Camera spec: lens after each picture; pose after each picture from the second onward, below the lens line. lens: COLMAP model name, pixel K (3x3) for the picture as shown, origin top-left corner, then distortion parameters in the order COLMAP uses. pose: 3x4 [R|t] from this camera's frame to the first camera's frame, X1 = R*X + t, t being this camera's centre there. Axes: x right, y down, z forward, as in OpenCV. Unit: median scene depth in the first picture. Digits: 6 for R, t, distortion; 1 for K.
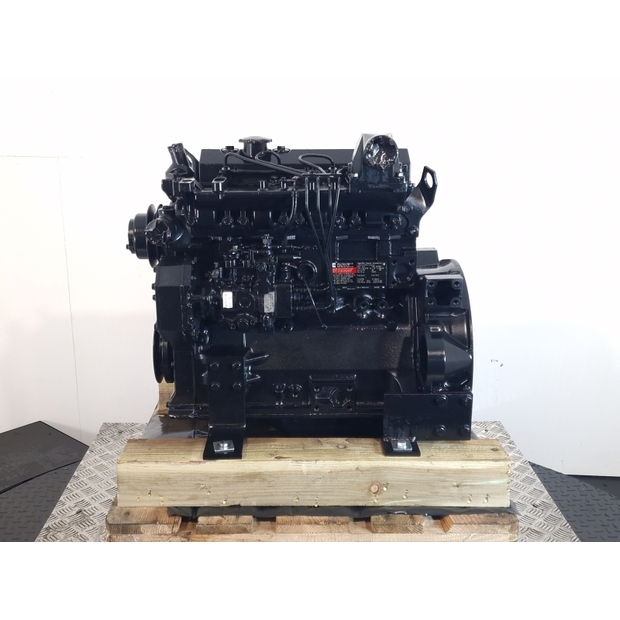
lens RADIAL K [[763.6, 0, 311.8], [0, 763.6, 288.9], [0, 0, 1]] dist [0.110213, 0.000000]
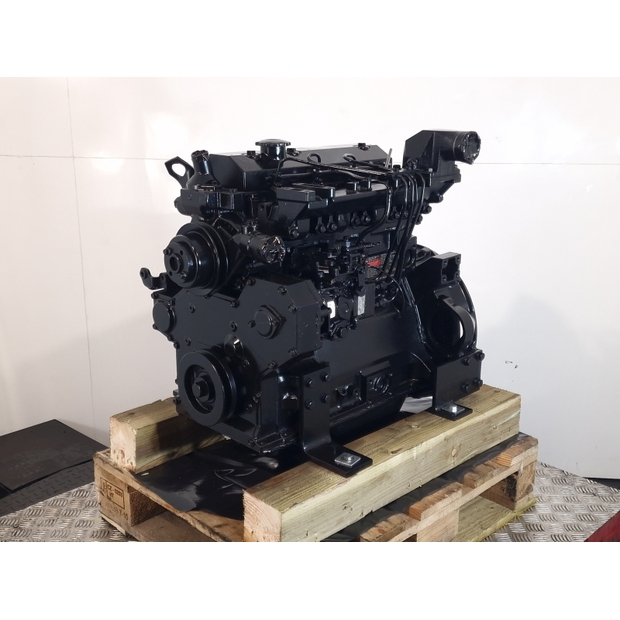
lens RADIAL K [[763.6, 0, 304.7], [0, 763.6, 309.3], [0, 0, 1]] dist [0.110213, 0.000000]
pose [[0.728088, -0.189360, 0.658810, -0.758767], [0.174175, 0.980650, 0.089375, -0.076890], [-0.662986, 0.049675, 0.746982, 0.307982]]
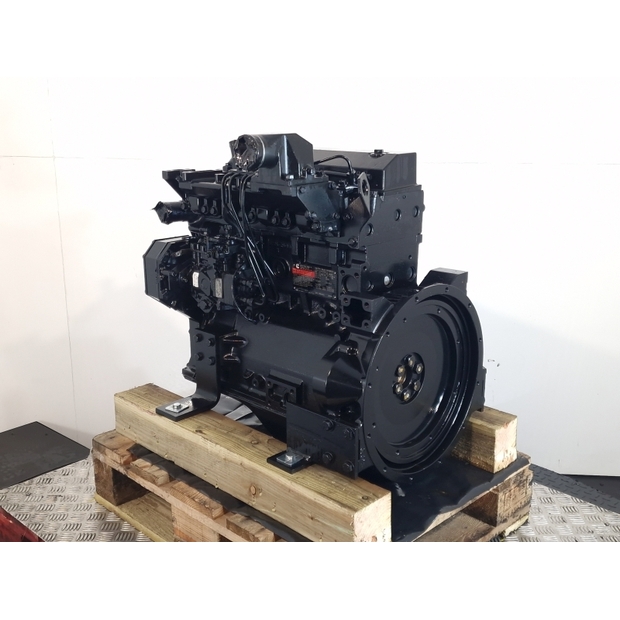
lens RADIAL K [[763.6, 0, 308.4], [0, 763.6, 307.4], [0, 0, 1]] dist [0.110213, 0.000000]
pose [[0.697268, 0.183893, -0.692821, 0.773441], [-0.183233, 0.980147, 0.075748, -0.059408], [0.692996, 0.074131, 0.717120, 0.320882]]
